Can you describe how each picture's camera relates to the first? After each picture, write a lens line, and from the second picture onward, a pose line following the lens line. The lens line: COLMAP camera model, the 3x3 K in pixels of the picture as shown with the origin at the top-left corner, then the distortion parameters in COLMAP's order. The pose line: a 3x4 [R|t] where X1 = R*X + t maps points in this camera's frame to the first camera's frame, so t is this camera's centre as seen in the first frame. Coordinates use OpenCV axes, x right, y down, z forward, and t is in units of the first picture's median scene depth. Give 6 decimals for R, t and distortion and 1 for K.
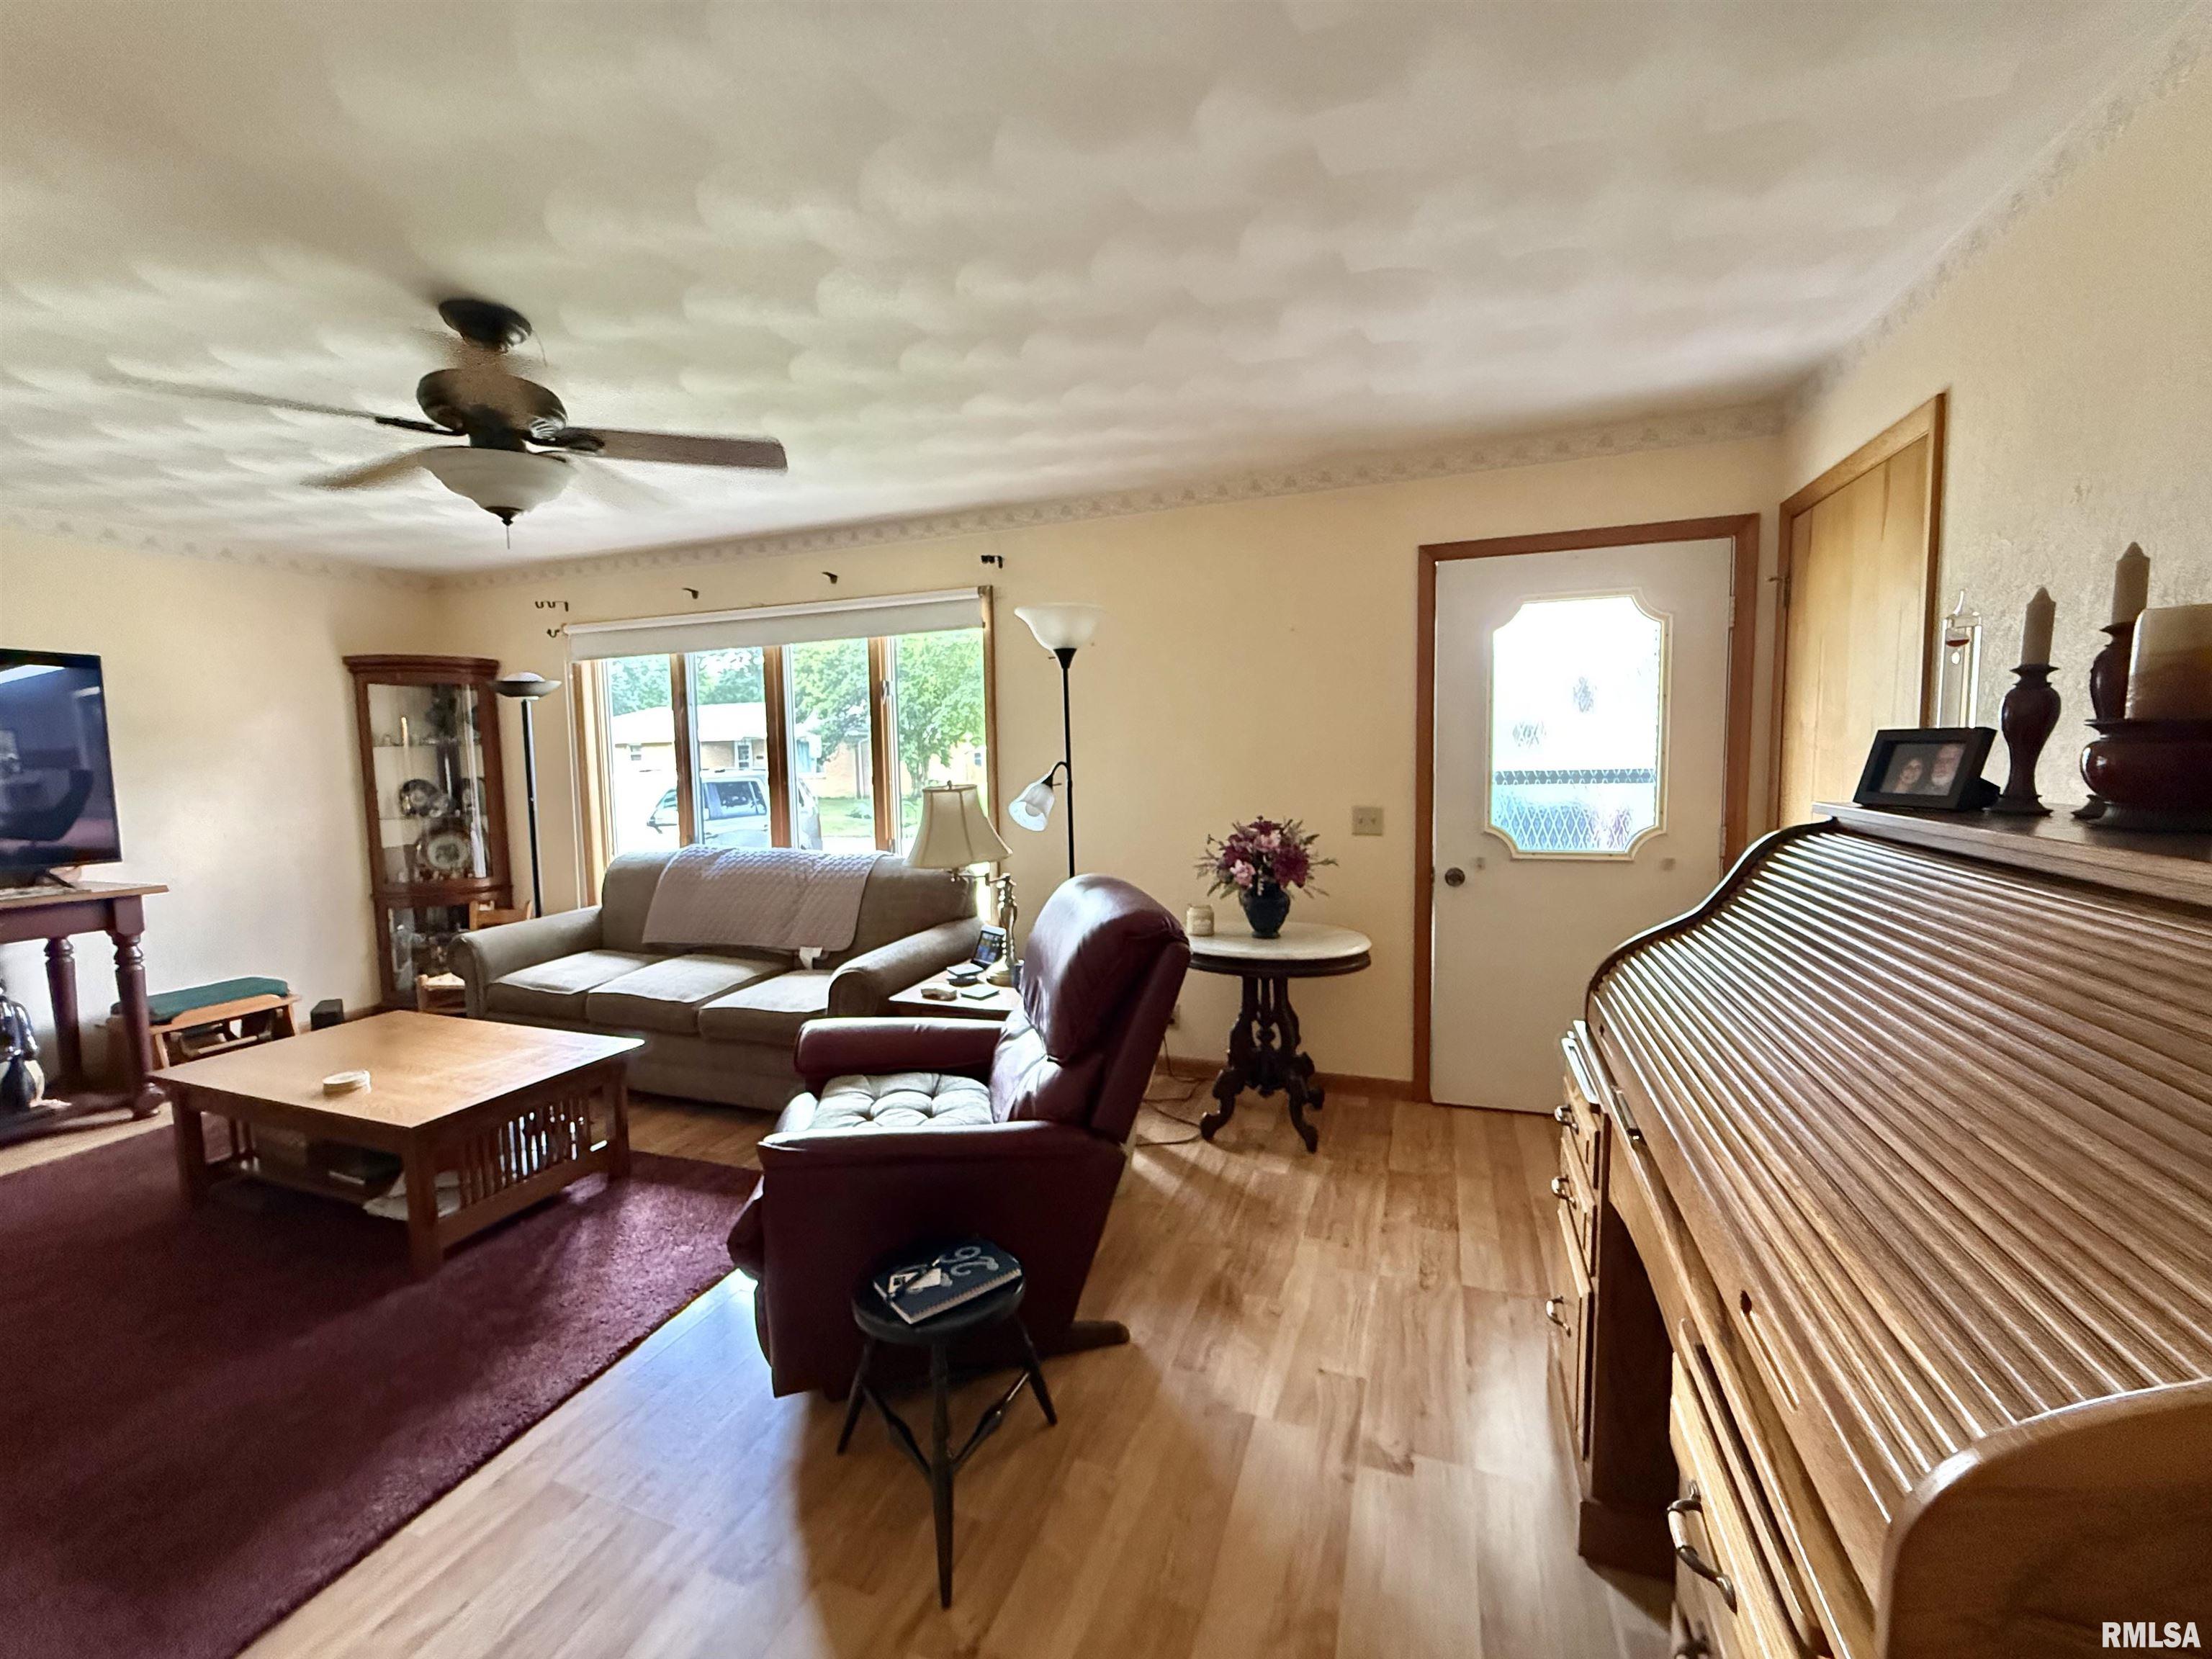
lens RADIAL K [[891.1, 0, 1106.0], [0, 891.1, 829.5], [0, 0, 1]] dist [-0.000651, 0.000343]
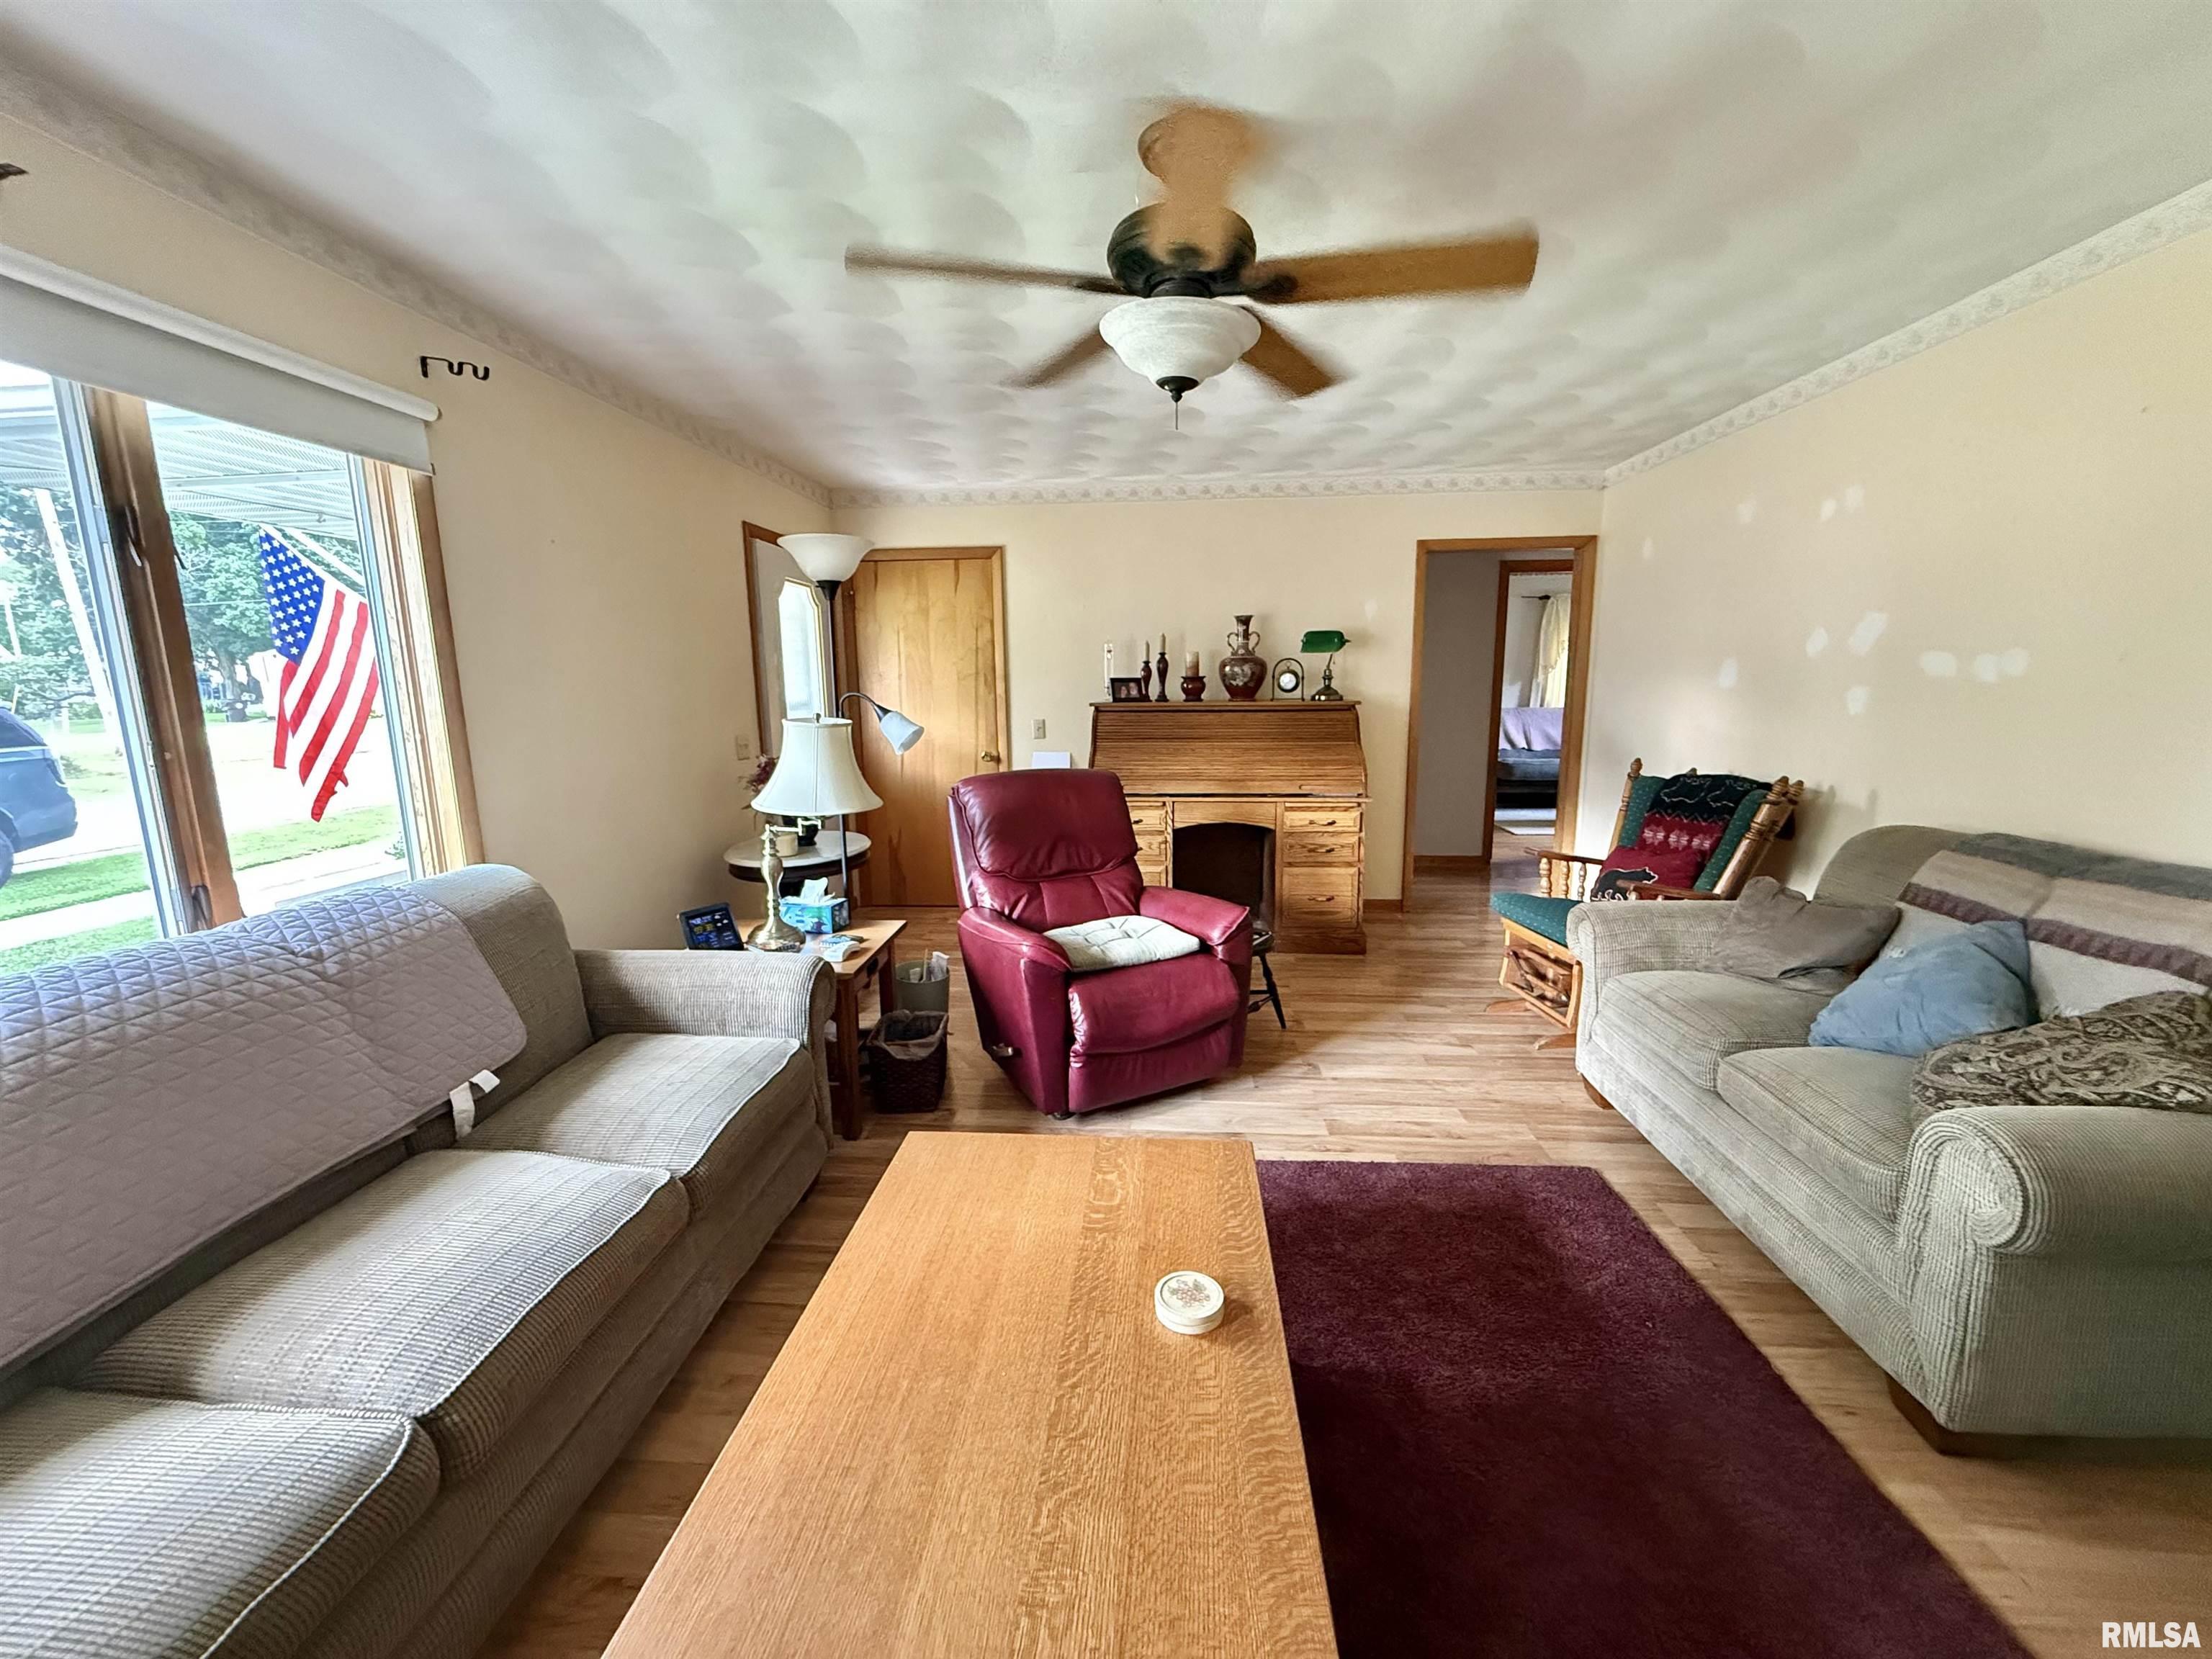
lens RADIAL K [[891.1, 0, 1106.0], [0, 891.1, 829.5], [0, 0, 1]] dist [-0.000651, 0.000343]
pose [[-0.263140, -0.144169, 0.953925, -2.082146], [0.095818, 0.979977, 0.174538, -0.135427], [-0.959988, 0.137331, -0.244057, 1.801874]]
